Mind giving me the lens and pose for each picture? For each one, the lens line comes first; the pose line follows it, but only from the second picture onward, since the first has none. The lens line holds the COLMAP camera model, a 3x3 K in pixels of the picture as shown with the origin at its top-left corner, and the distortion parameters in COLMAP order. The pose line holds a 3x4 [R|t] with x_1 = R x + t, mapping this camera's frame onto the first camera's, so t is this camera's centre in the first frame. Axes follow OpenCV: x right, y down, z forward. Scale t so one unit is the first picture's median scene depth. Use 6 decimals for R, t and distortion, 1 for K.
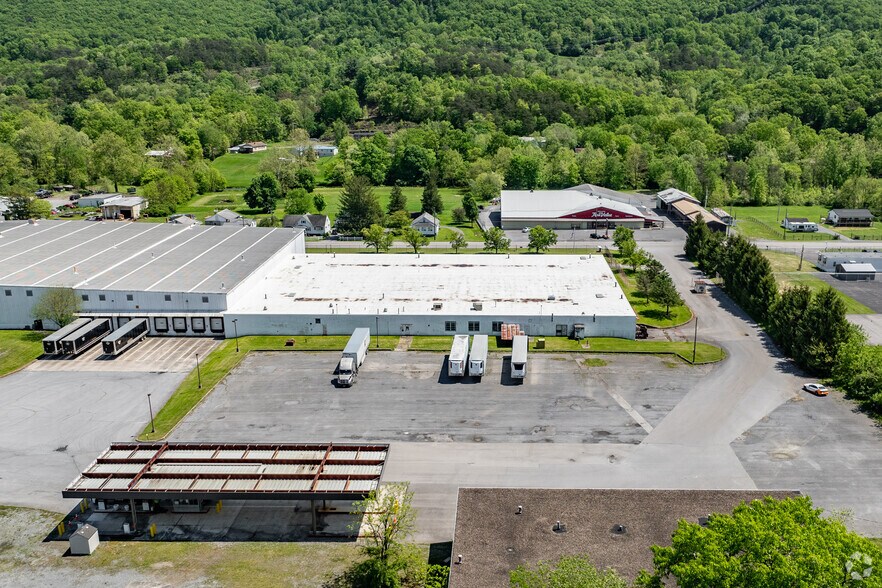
lens RADIAL K [[855.3, 0, 490.4], [0, 855.3, 317.4], [0, 0, 1]] dist [-0.018527, 0.000000]
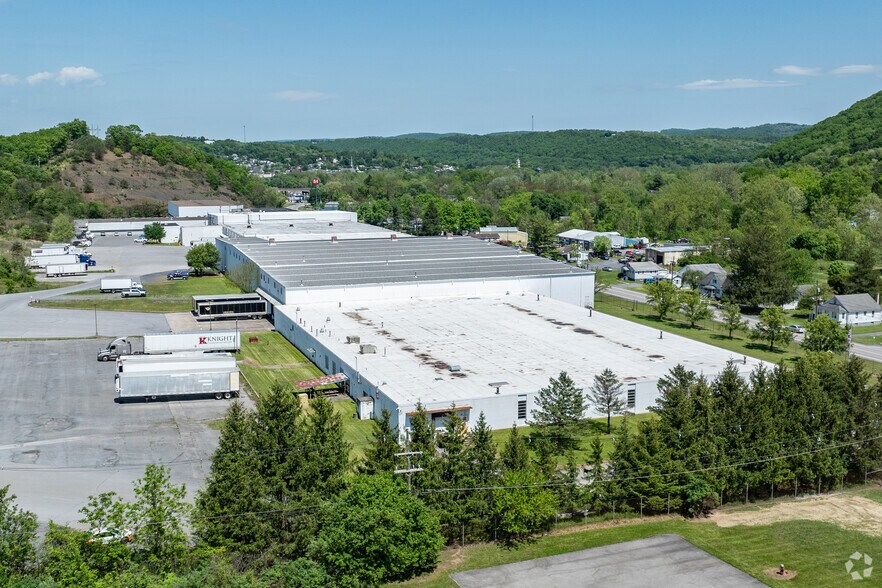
lens RADIAL K [[945.0, 0, 439.6], [0, 945.0, 293.1], [0, 0, 1]] dist [-0.020544, 0.000000]
pose [[0.348801, 0.126579, -0.928609, 0.340588], [-0.262146, 0.964464, 0.032999, -0.046148], [0.899787, 0.231922, 0.369588, 0.333454]]
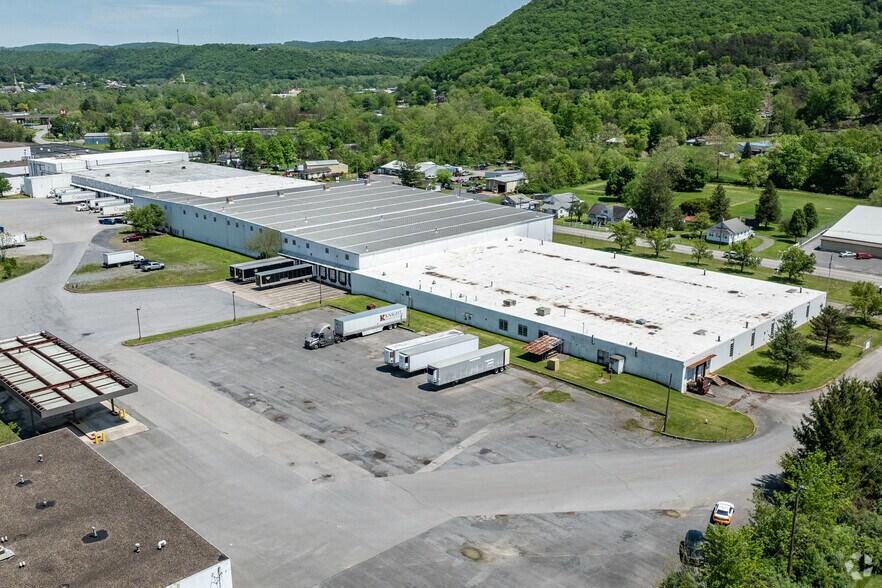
lens RADIAL K [[826.4, 0, 433.1], [0, 826.4, 293.5], [0, 0, 1]] dist [-0.022354, 0.000000]
pose [[0.700338, 0.184035, -0.689679, 0.226622], [-0.195029, 0.978764, 0.063131, -0.028773], [0.686651, 0.090294, 0.721358, 0.128359]]
